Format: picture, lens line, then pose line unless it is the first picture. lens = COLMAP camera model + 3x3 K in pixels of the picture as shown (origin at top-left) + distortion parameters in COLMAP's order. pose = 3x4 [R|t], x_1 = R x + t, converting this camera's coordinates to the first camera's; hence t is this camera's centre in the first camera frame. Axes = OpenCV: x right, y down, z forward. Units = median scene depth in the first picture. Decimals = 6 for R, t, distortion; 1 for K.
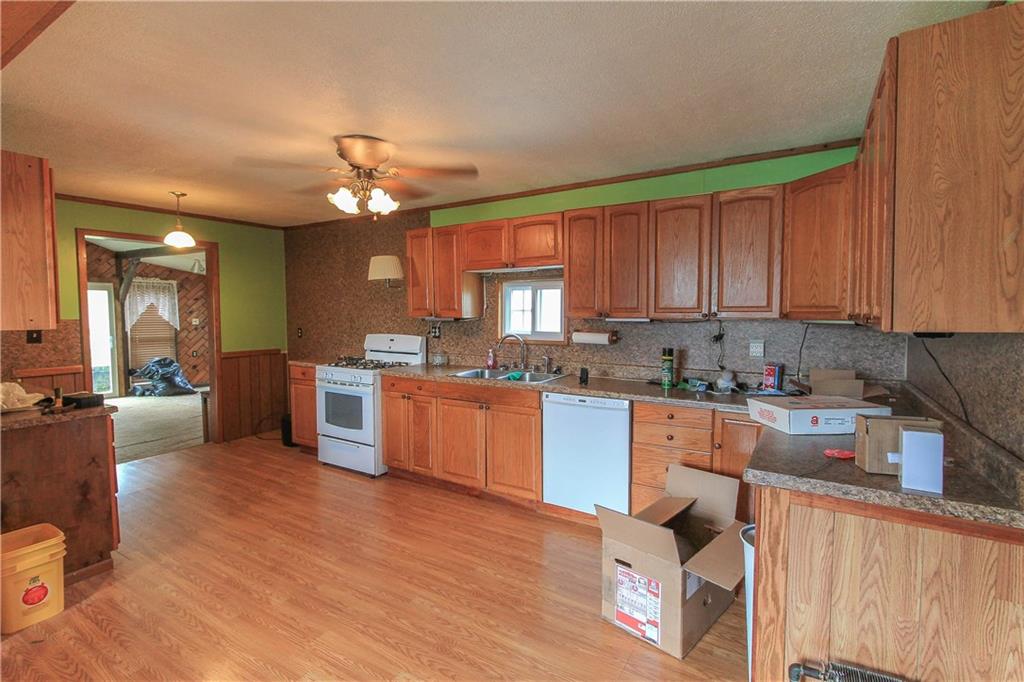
lens RADIAL K [[484.3, 0, 508.8], [0, 484.3, 338.3], [0, 0, 1]] dist [0.002408, 0.001727]
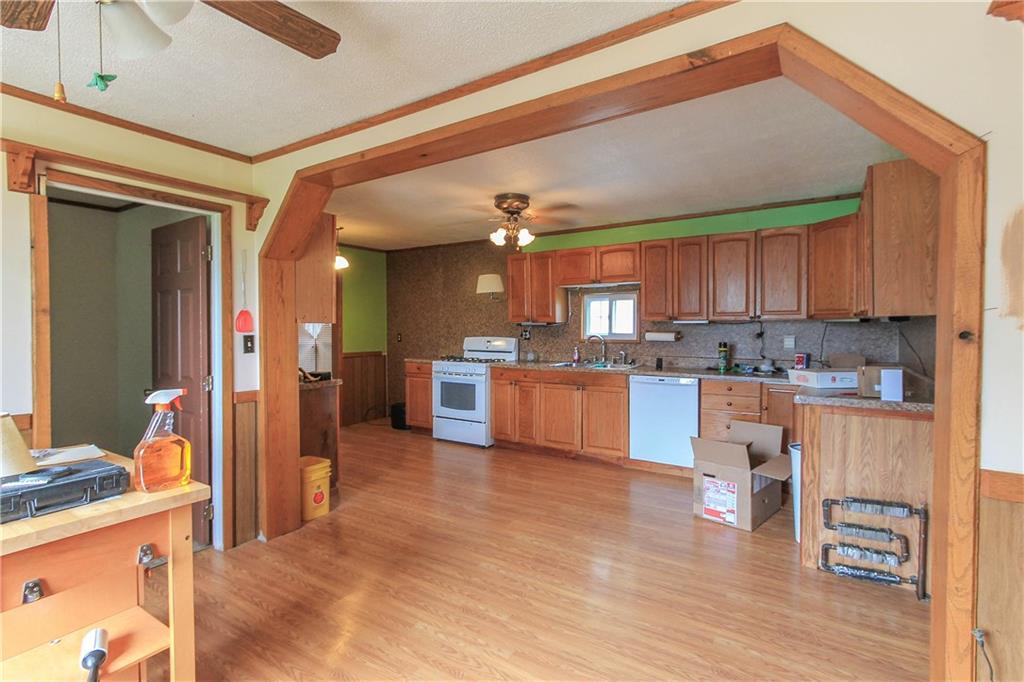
lens RADIAL K [[484.3, 0, 515.1], [0, 484.3, 337.1], [0, 0, 1]] dist [0.002408, 0.001727]
pose [[0.999896, 0.000154, -0.014392, -0.244450], [-0.000659, 0.999384, -0.035102, 0.056335], [0.014377, 0.035108, 0.999280, -0.381117]]
